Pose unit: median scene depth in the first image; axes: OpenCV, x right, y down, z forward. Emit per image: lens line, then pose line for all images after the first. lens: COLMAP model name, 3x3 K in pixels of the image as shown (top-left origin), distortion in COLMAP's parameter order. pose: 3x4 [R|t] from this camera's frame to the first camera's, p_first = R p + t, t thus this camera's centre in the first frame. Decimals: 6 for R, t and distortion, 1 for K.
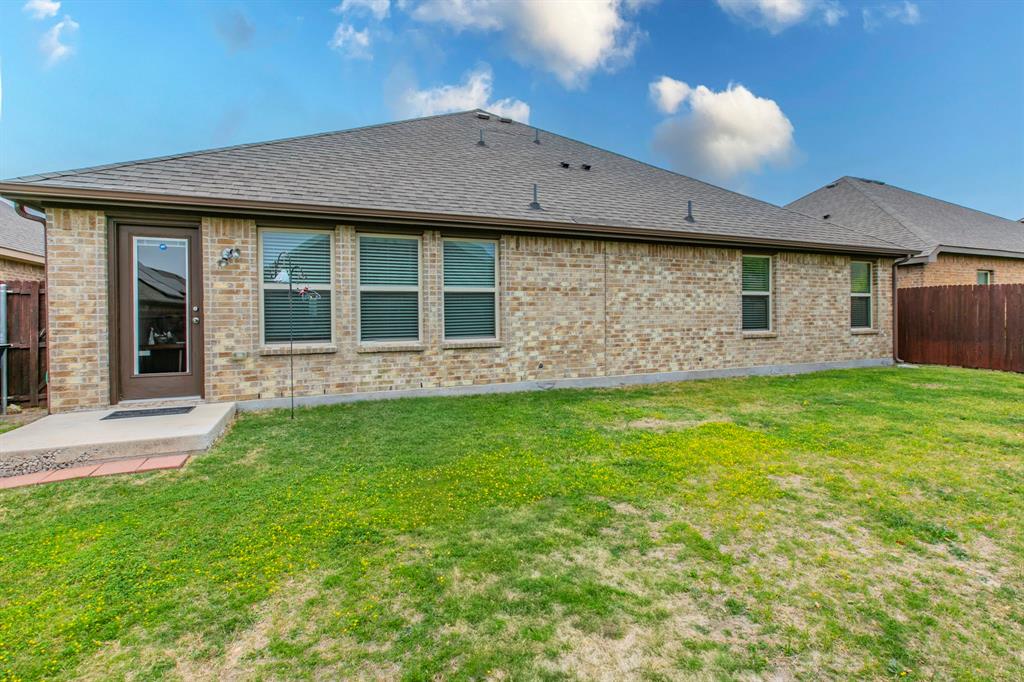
lens RADIAL K [[452.3, 0, 511.7], [0, 452.3, 320.9], [0, 0, 1]] dist [0.000403, -0.000003]
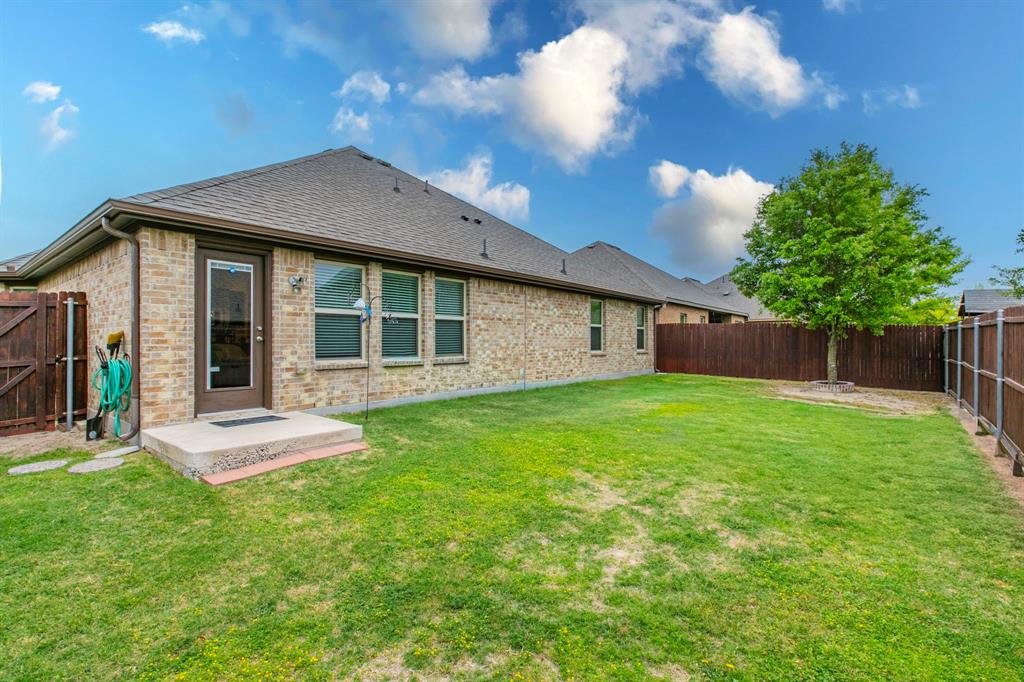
lens RADIAL K [[466.5, 0, 508.9], [0, 466.5, 336.3], [0, 0, 1]] dist [-0.001123, -0.000074]
pose [[0.869286, 0.016781, 0.494024, -0.574072], [-0.008007, 0.999770, -0.019872, 0.008132], [-0.494244, 0.013319, 0.869221, -0.223847]]
